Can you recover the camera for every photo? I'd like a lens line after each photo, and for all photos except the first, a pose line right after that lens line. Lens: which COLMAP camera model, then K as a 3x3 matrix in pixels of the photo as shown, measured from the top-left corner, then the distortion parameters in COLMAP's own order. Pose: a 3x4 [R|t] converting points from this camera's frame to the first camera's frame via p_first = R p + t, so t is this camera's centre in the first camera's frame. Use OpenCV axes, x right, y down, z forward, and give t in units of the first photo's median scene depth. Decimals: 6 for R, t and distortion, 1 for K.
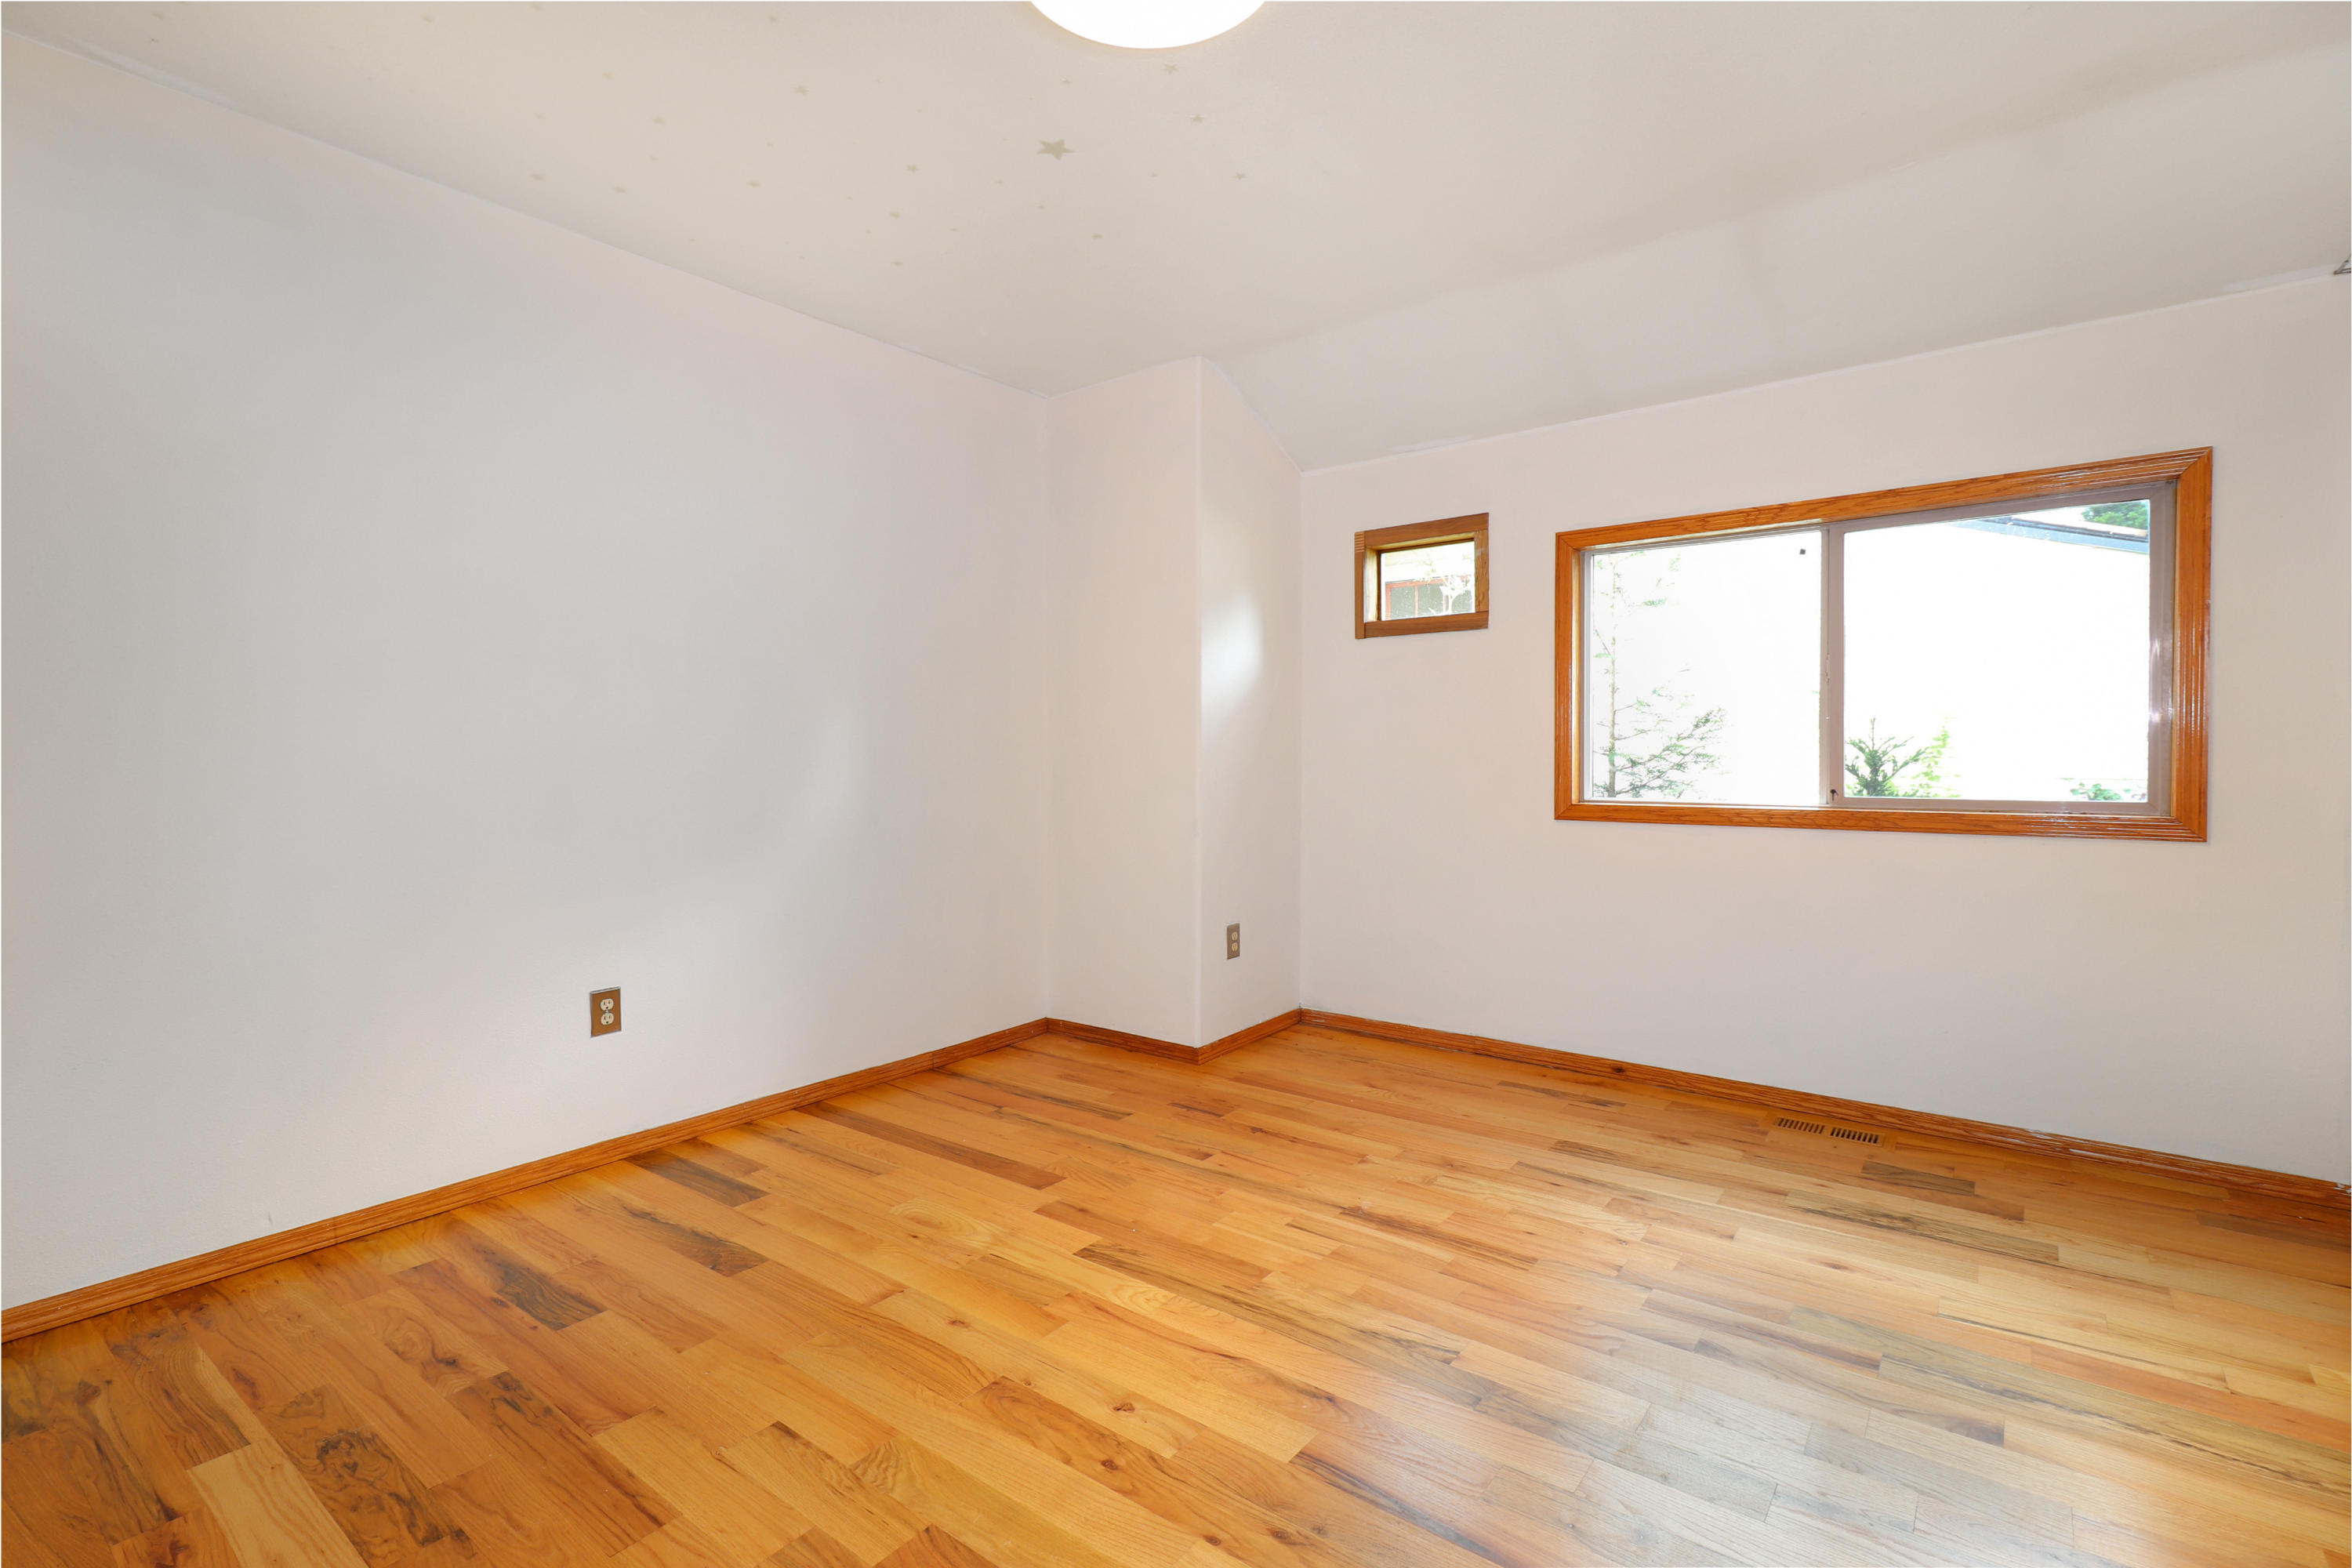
lens RADIAL K [[1091.0, 0, 1170.3], [0, 1091.0, 763.0], [0, 0, 1]] dist [0.000441, -0.000861]
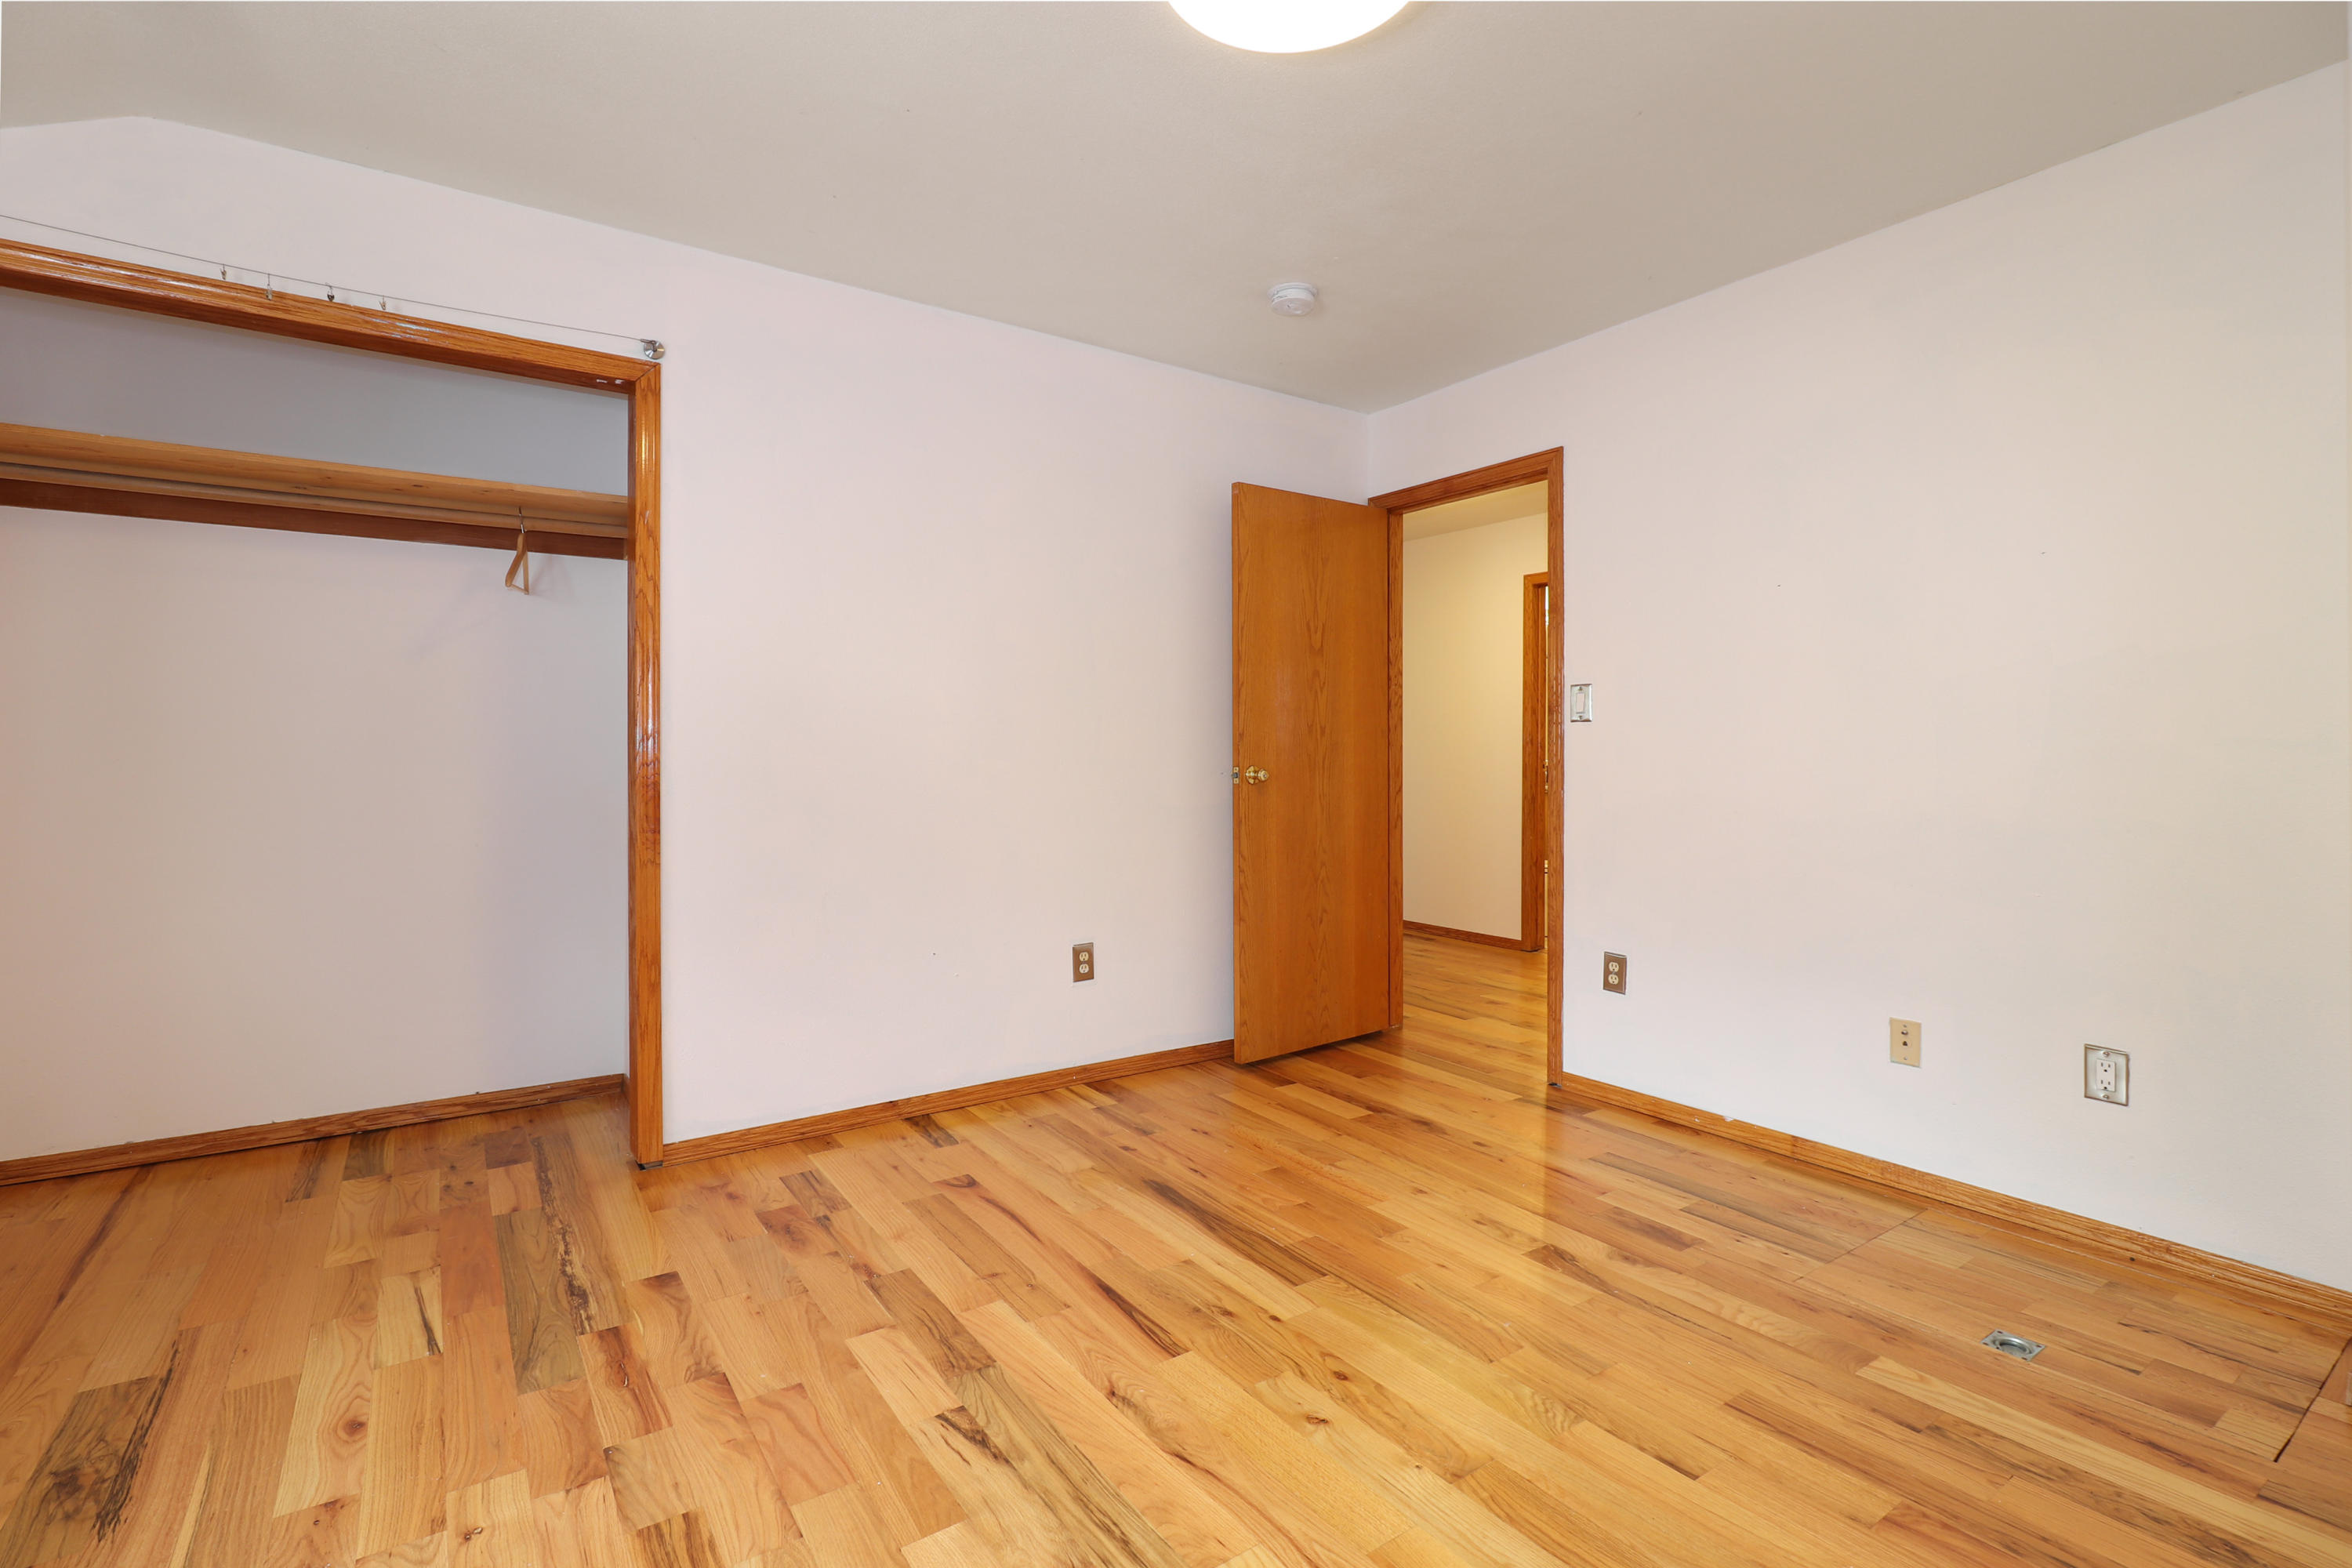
lens RADIAL K [[1091.0, 0, 1170.3], [0, 1091.0, 763.0], [0, 0, 1]] dist [0.000441, -0.000861]
pose [[-0.951361, 0.001433, 0.308074, -0.198466], [0.006745, 0.999846, 0.016177, -0.016394], [-0.308003, 0.017468, -0.951225, 1.770499]]
